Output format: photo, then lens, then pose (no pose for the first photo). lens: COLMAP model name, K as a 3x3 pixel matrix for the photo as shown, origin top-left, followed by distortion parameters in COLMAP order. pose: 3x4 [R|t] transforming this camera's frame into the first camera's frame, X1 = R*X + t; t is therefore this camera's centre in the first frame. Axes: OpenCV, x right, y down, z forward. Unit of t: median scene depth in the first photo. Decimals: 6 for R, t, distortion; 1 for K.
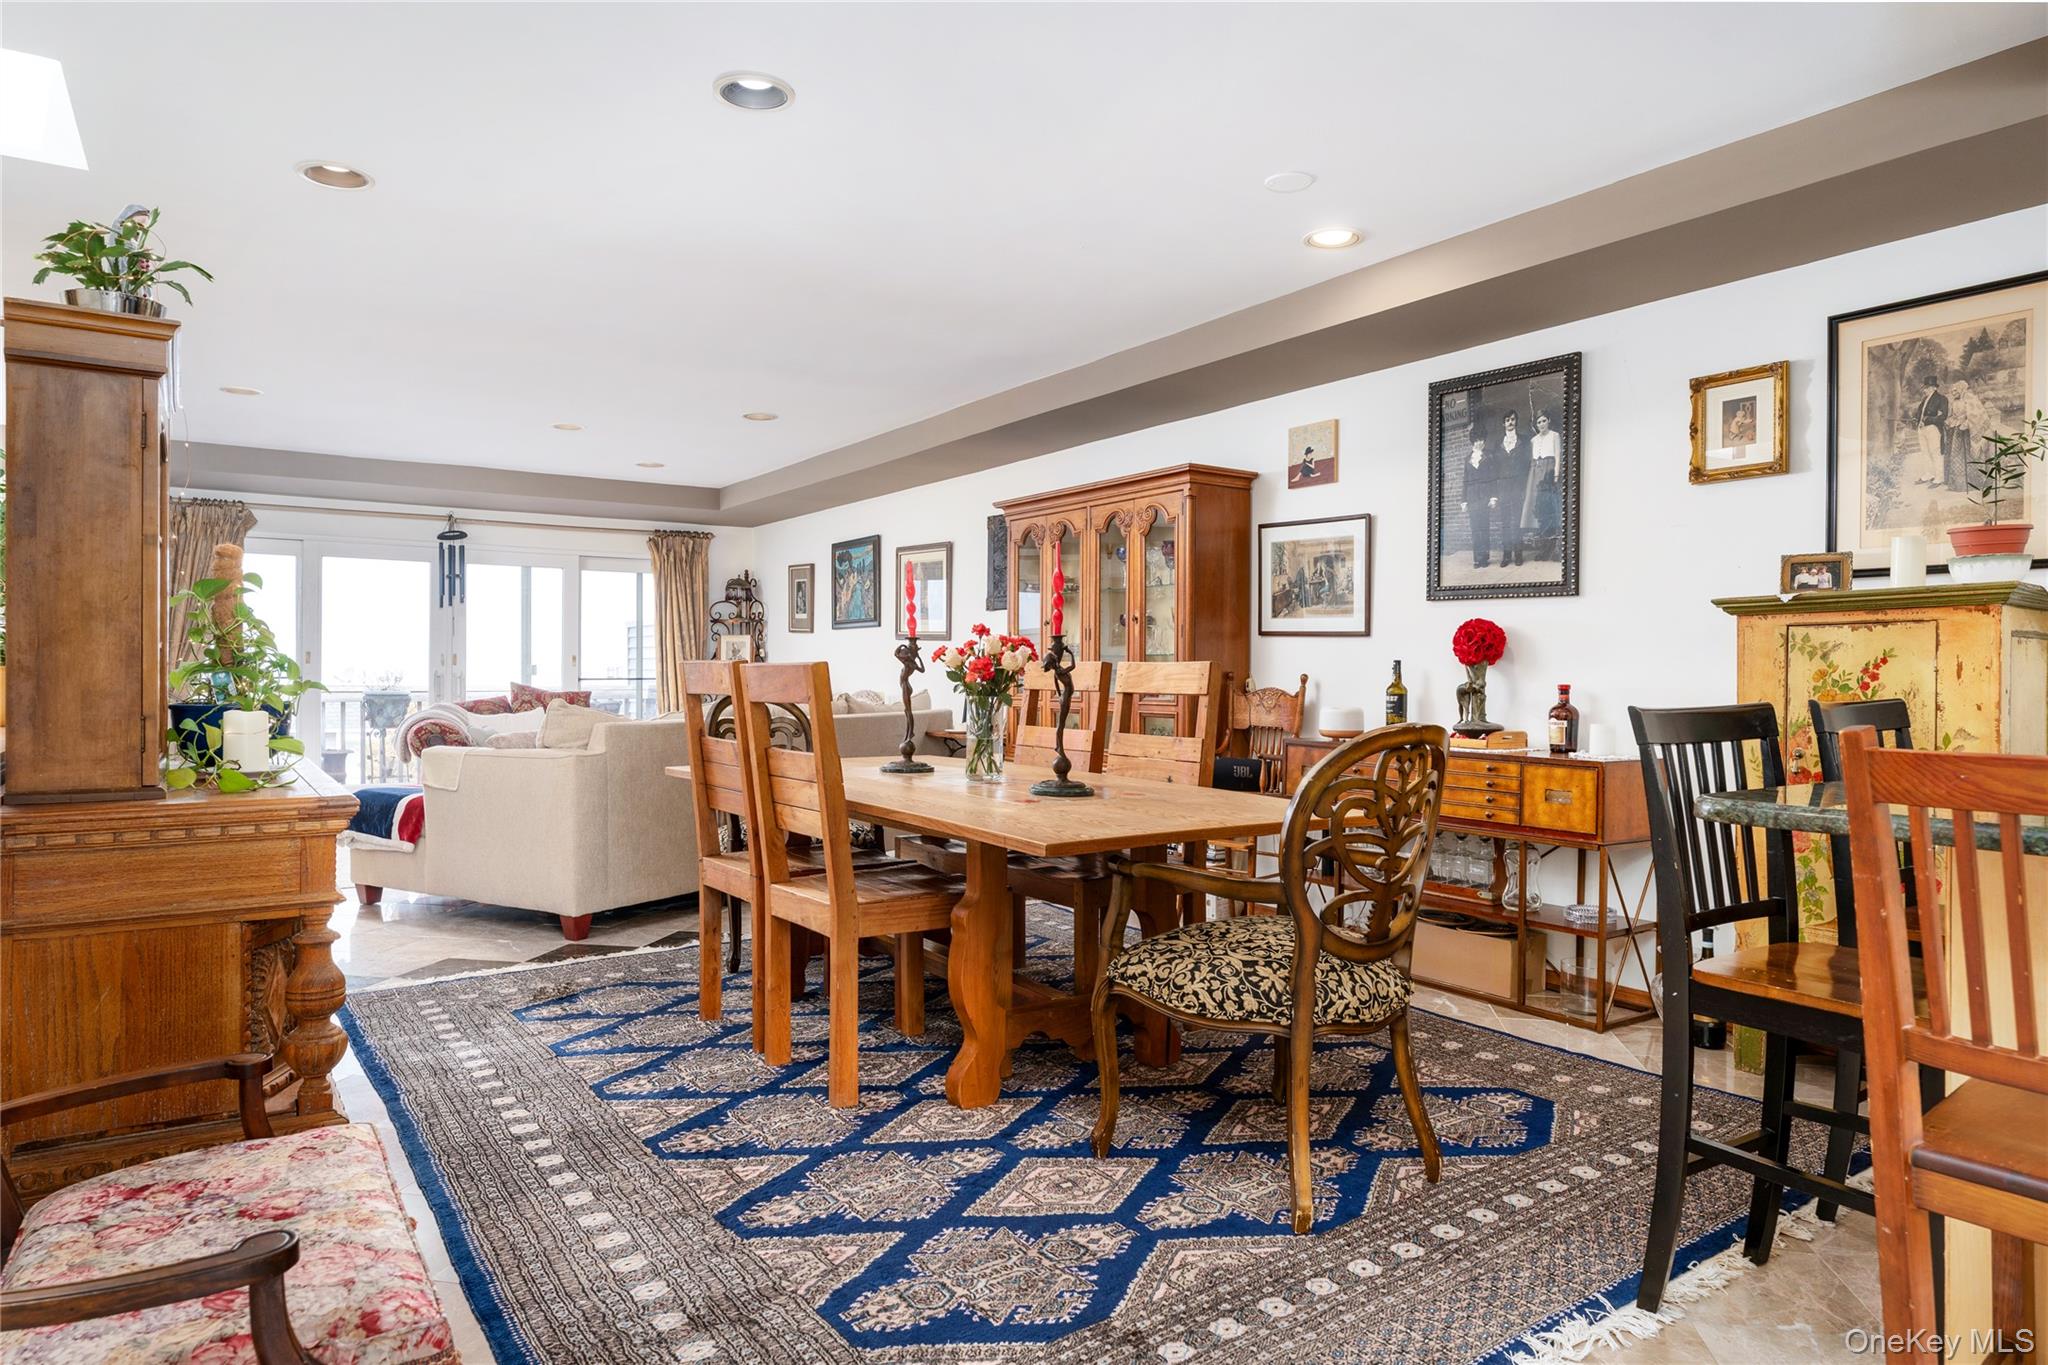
lens RADIAL K [[1255.9, 0, 1024.0], [0, 1255.9, 682.5], [0, 0, 1]] dist [0.001608, 0.001236]
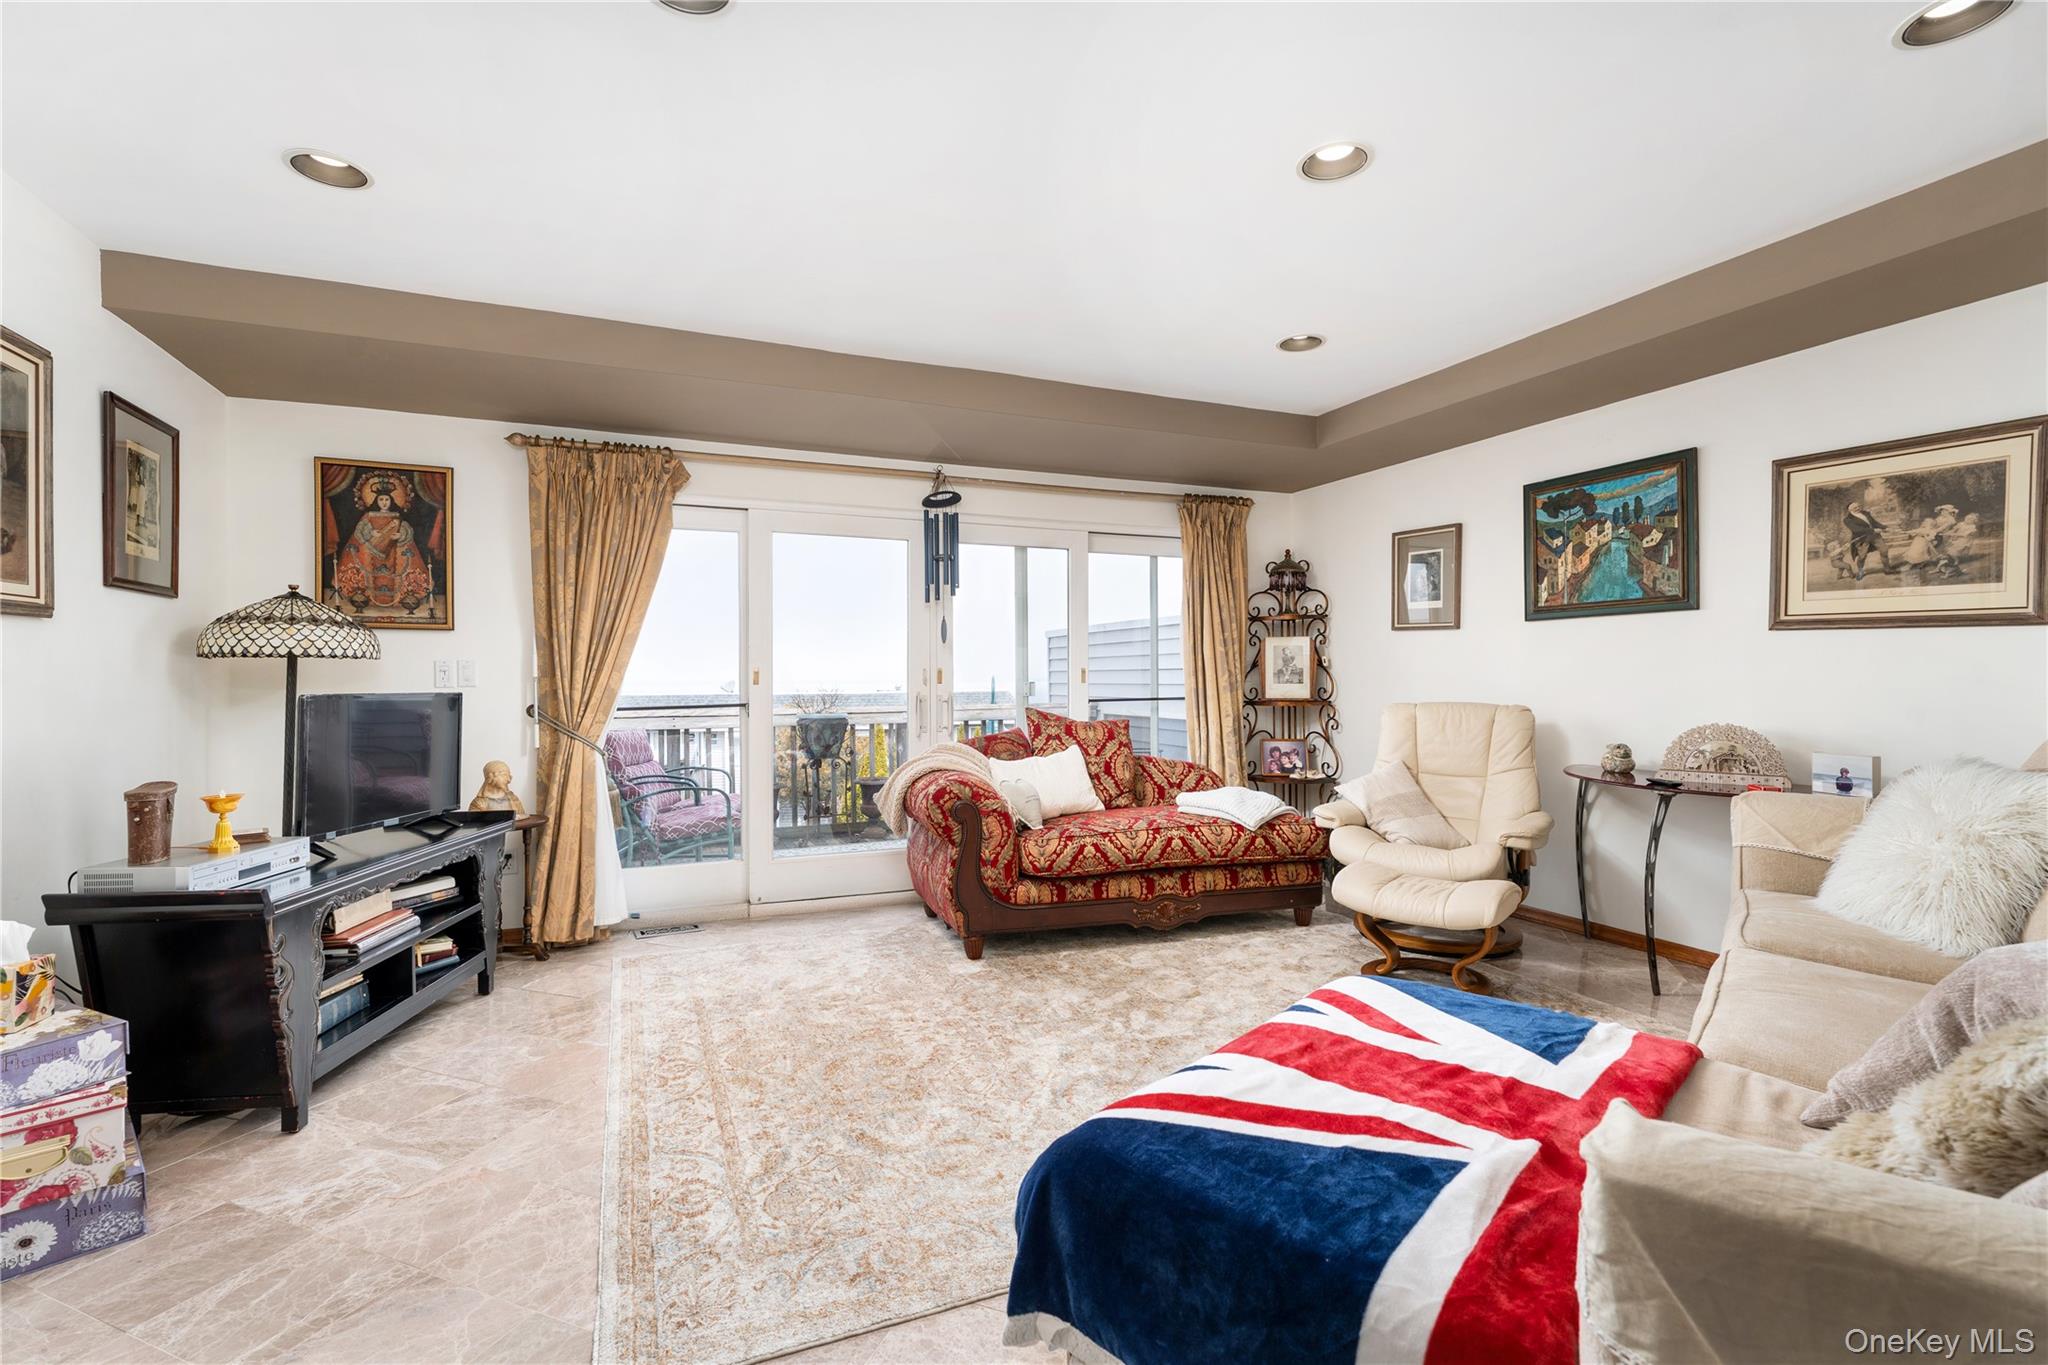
lens RADIAL K [[931.1, 0, 1024.0], [0, 931.1, 682.5], [0, 0, 1]] dist [0.021718, 0.000028]
pose [[0.984618, -0.009100, -0.174486, -0.704935], [0.008560, 0.999956, -0.003846, -0.026658], [0.174513, 0.002293, 0.984652, 1.091293]]
